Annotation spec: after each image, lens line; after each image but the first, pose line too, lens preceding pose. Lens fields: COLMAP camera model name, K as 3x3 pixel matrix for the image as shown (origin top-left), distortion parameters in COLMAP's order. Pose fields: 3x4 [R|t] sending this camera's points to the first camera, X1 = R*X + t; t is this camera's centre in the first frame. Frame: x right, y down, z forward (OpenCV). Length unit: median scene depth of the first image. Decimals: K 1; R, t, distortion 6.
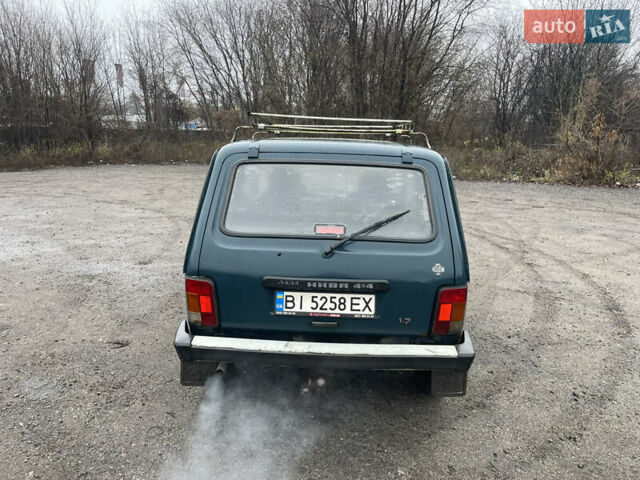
lens RADIAL K [[489.5, 0, 315.3], [0, 489.5, 239.8], [0, 0, 1]] dist [0.085754, -0.117578]
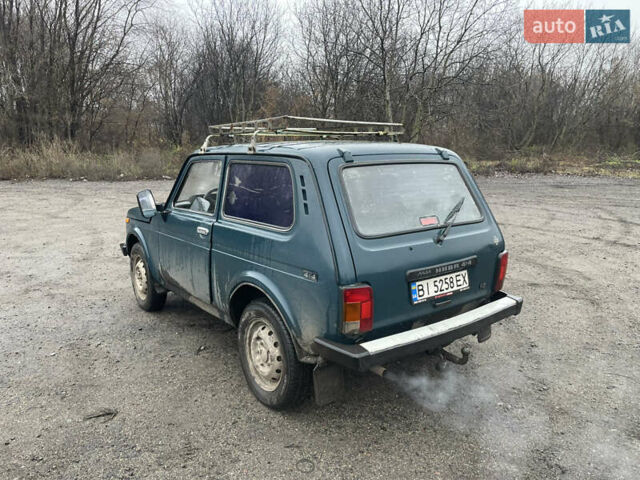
lens RADIAL K [[489.5, 0, 315.3], [0, 489.5, 239.8], [0, 0, 1]] dist [0.085754, -0.117578]
pose [[0.770668, -0.145790, 0.620335, -0.896310], [0.145218, 0.988043, 0.051798, -0.075721], [-0.620470, 0.050165, 0.782624, 0.283301]]
